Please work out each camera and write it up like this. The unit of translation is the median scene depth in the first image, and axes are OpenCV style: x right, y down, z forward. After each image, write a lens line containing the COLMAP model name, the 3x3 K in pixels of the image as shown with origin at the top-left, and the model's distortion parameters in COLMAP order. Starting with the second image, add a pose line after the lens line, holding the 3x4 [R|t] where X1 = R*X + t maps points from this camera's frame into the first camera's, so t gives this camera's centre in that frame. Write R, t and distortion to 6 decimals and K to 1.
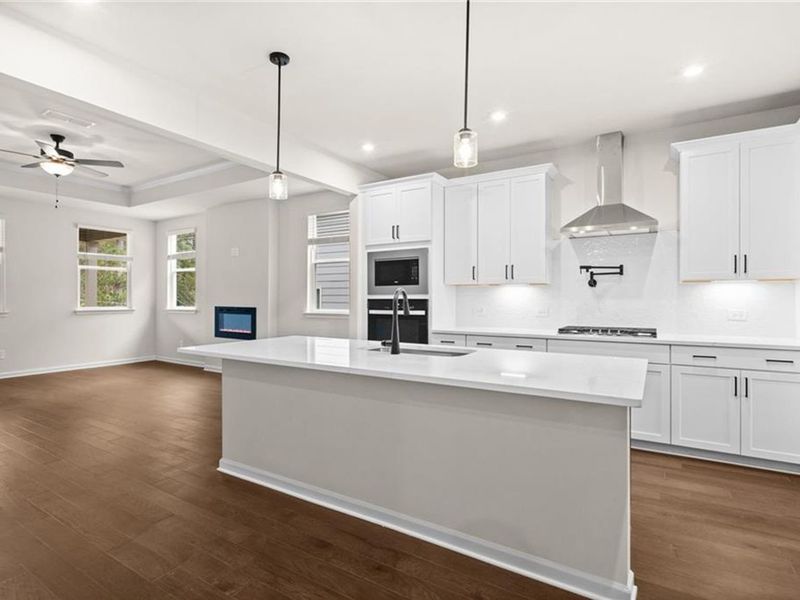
lens RADIAL K [[416.9, 0, 400.0], [0, 416.9, 300.0], [0, 0, 1]] dist [-0.000427, 0.000008]
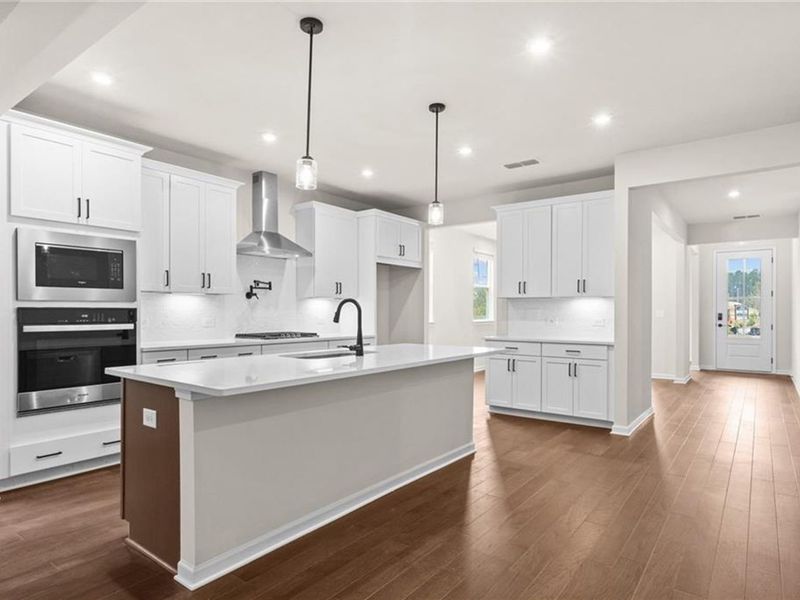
lens RADIAL K [[469.2, 0, 402.3], [0, 469.2, 310.7], [0, 0, 1]] dist [0.000131, -0.000270]
pose [[0.103279, 0.001871, 0.994651, -0.746999], [-0.001213, 0.999998, -0.001755, 0.003472], [-0.994652, -0.001025, 0.103281, 0.432777]]
